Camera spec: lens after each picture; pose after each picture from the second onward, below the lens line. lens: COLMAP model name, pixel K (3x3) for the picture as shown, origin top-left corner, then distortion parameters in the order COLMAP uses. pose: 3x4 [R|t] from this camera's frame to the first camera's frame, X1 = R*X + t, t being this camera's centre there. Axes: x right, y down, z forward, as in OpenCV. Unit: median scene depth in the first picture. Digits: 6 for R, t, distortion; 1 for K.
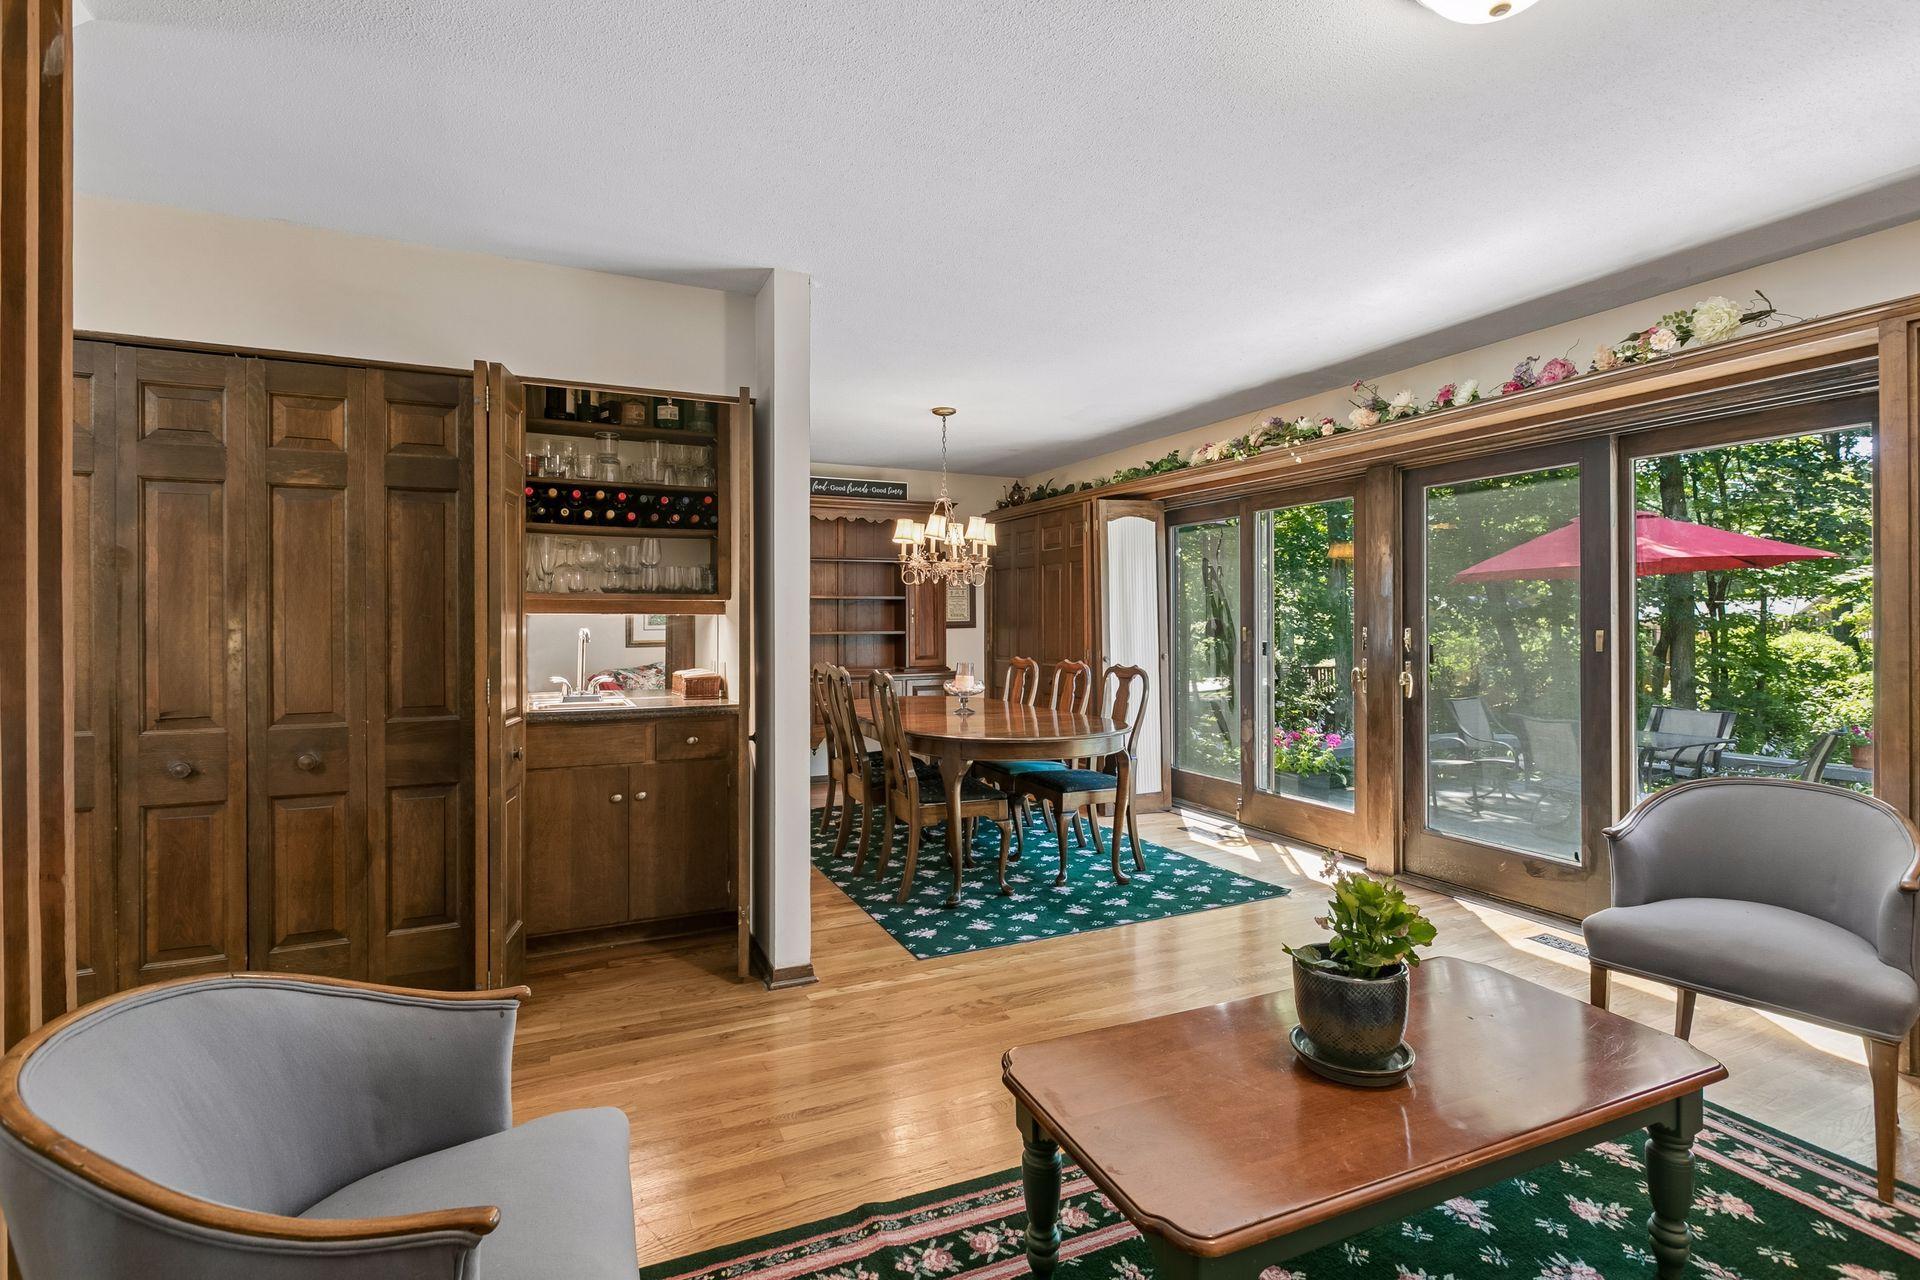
lens RADIAL K [[894.3, 0, 961.1], [0, 894.3, 630.2], [0, 0, 1]] dist [-0.000460, 0.000072]
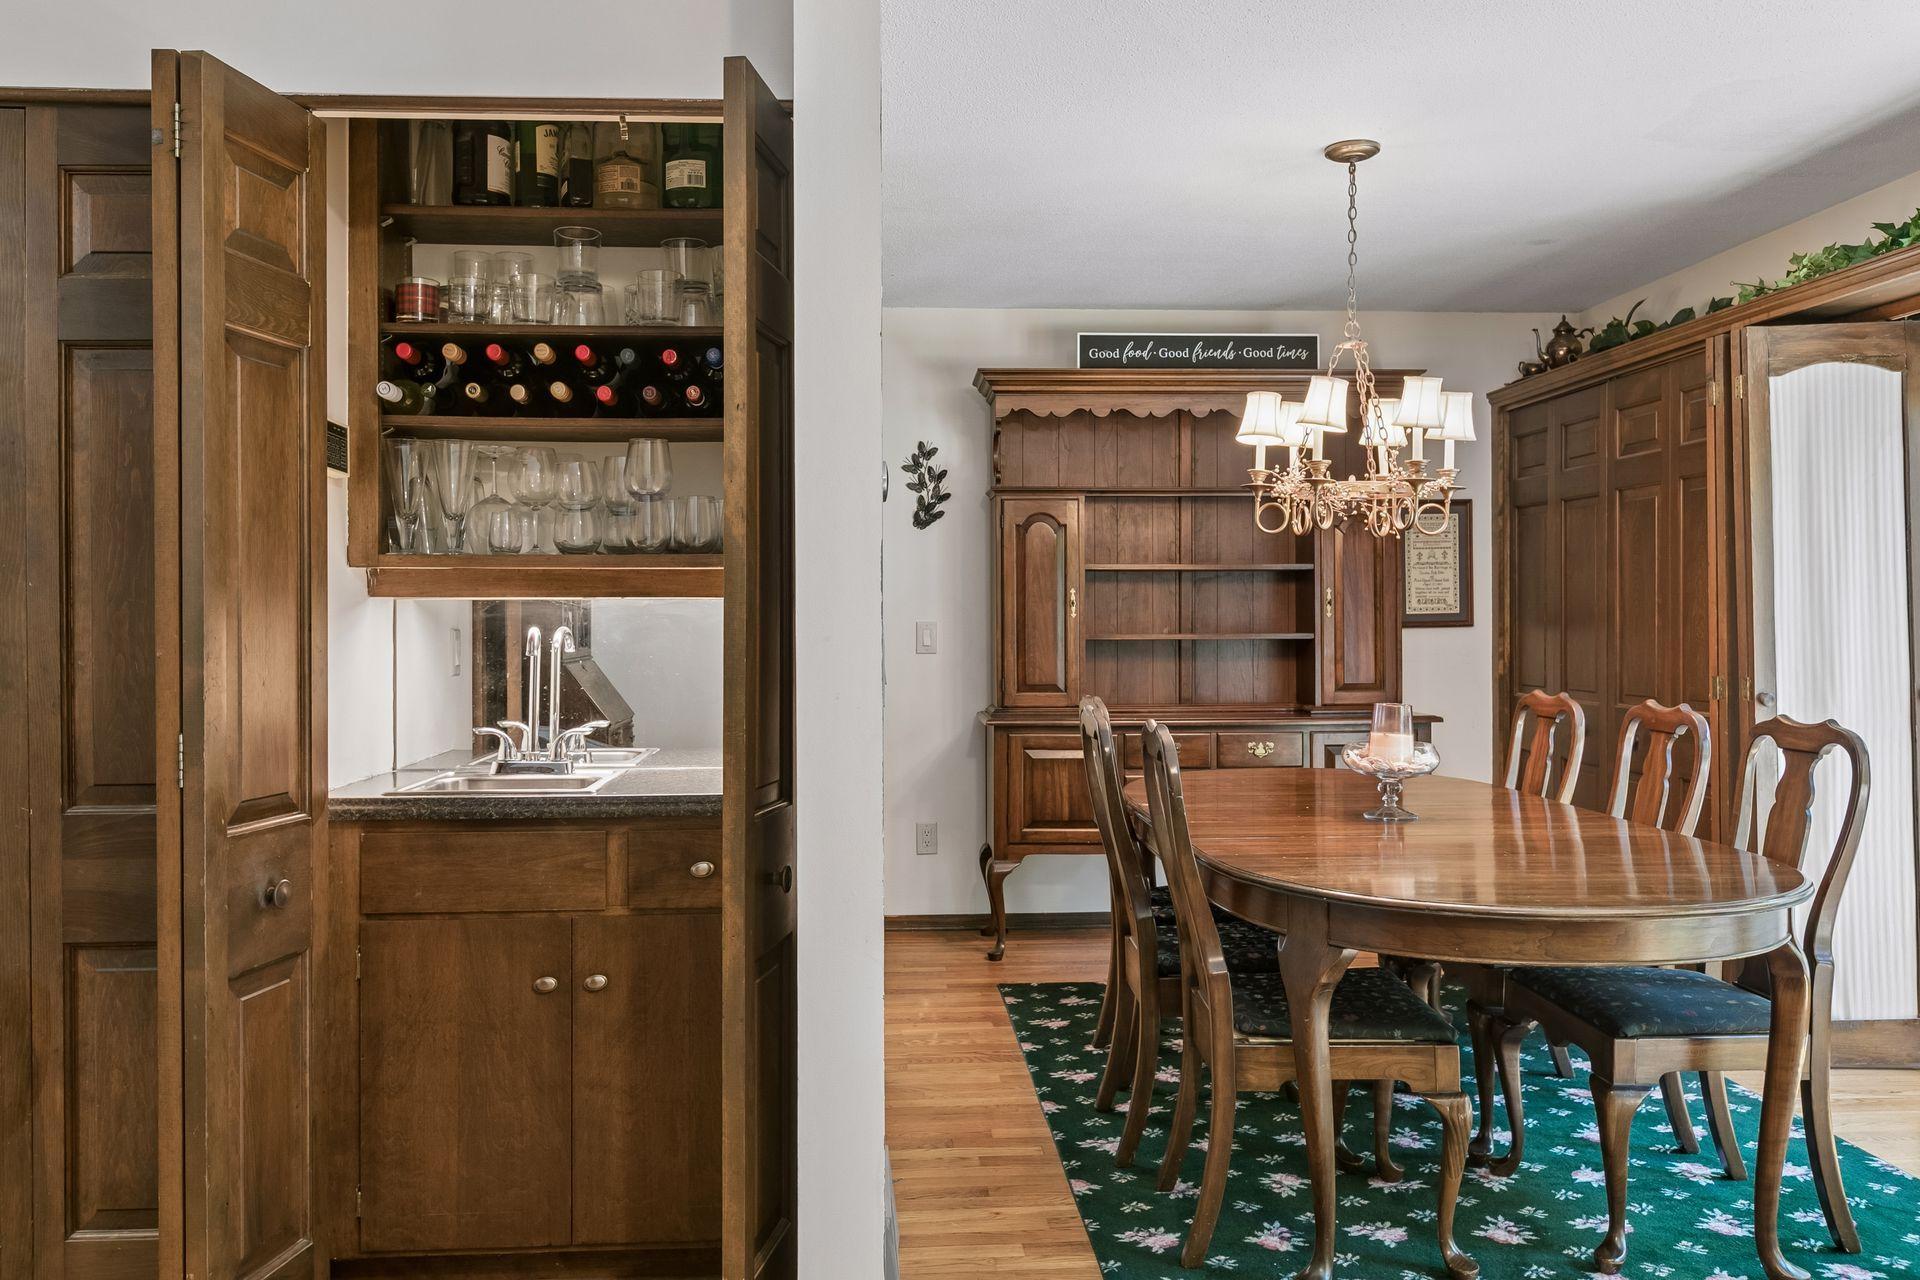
lens RADIAL K [[1429.9, 0, 960.7], [0, 1429.9, 633.6], [0, 0, 1]] dist [0.006816, -0.007427]
pose [[0.928172, 0.001551, -0.372147, 0.079522], [-0.001066, 0.999998, 0.001507, 0.000183], [0.372149, -0.001002, 0.928172, 0.293625]]
